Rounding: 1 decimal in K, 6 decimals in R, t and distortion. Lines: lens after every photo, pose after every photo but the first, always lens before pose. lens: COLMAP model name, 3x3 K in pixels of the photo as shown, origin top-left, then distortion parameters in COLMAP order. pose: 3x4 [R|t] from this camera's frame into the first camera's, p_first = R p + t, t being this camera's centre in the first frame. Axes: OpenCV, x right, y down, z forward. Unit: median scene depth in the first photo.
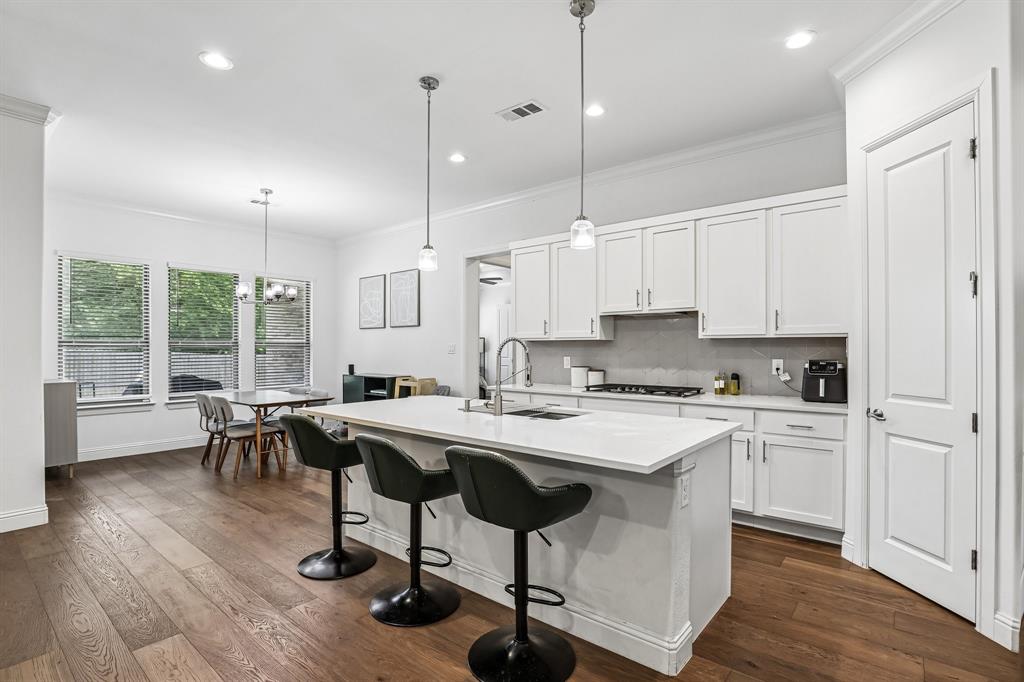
lens RADIAL K [[496.0, 0, 509.8], [0, 496.0, 344.3], [0, 0, 1]] dist [-0.020248, -0.000449]
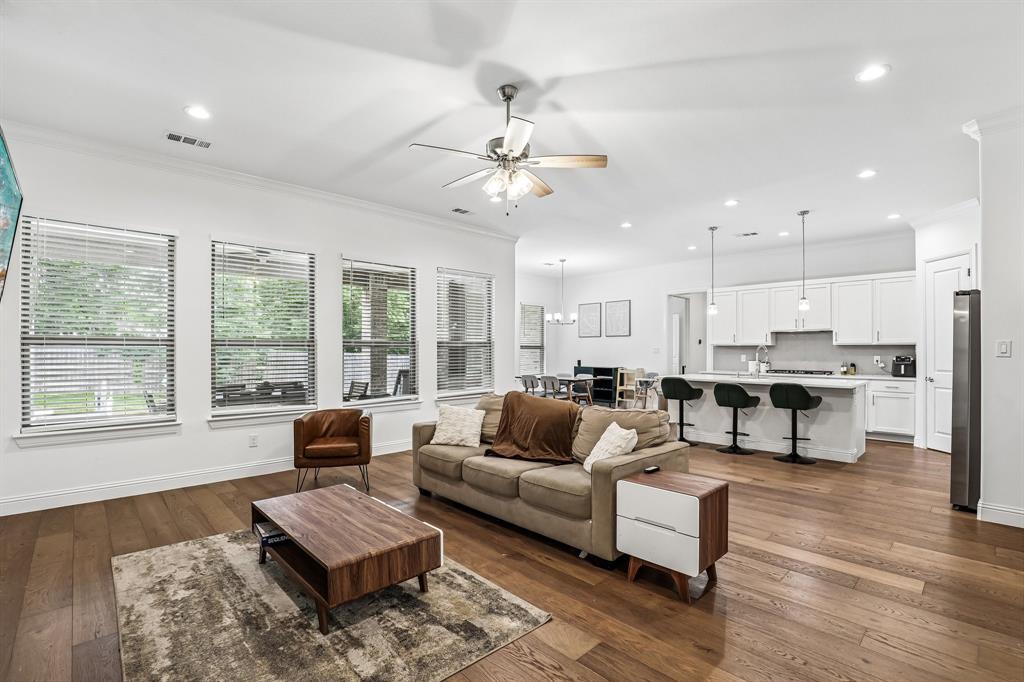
lens RADIAL K [[470.7, 0, 512.0], [0, 470.7, 342.9], [0, 0, 1]] dist [-0.027765, 0.000215]
pose [[0.993504, 0.003071, -0.113755, -0.659425], [-0.004066, 0.999956, -0.008511, 0.000135], [0.113724, 0.008918, 0.993472, -0.944757]]
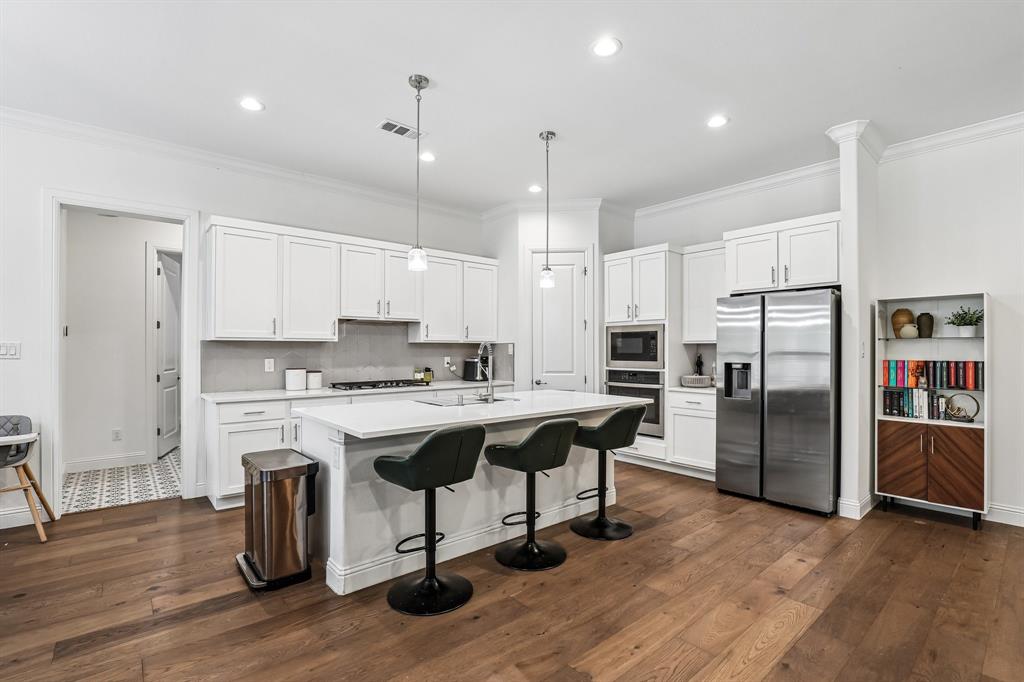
lens RADIAL K [[470.7, 0, 519.7], [0, 470.7, 345.1], [0, 0, 1]] dist [-0.027765, 0.000215]
pose [[0.161947, 0.009170, 0.986757, -0.856211], [-0.007522, 0.999939, -0.008058, 0.003588], [-0.986771, -0.006118, 0.162006, 0.531116]]
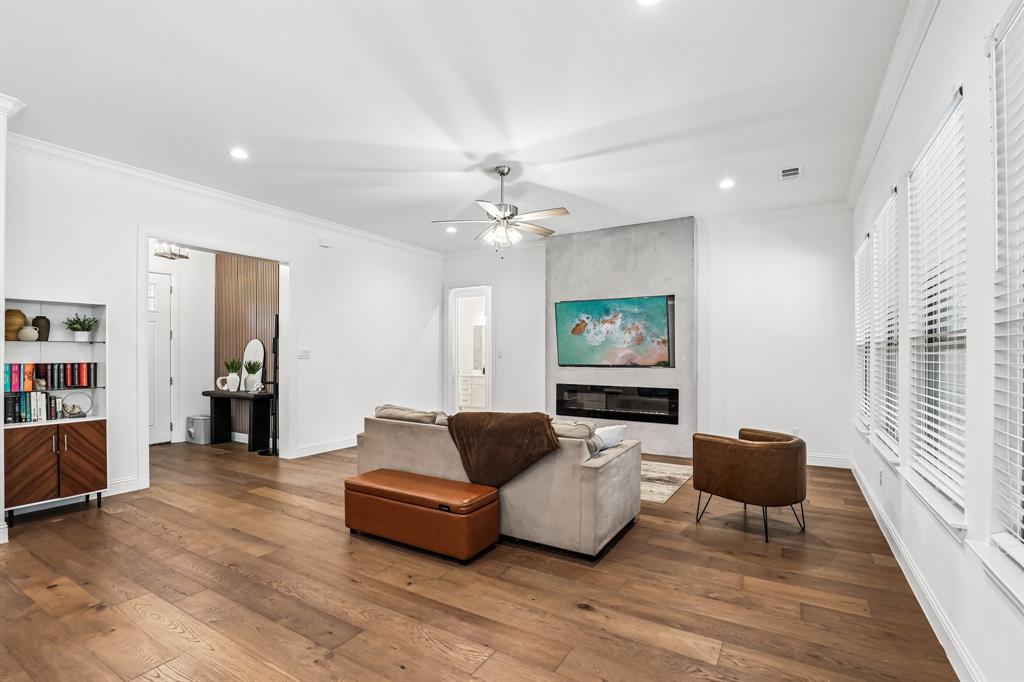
lens RADIAL K [[470.7, 0, 517.3], [0, 470.7, 351.8], [0, 0, 1]] dist [-0.027765, 0.000215]
pose [[-0.985797, -0.000356, -0.167942, -0.605508], [0.001318, 0.999951, -0.009859, 0.008190], [0.167937, -0.009940, -0.985748, 0.954360]]
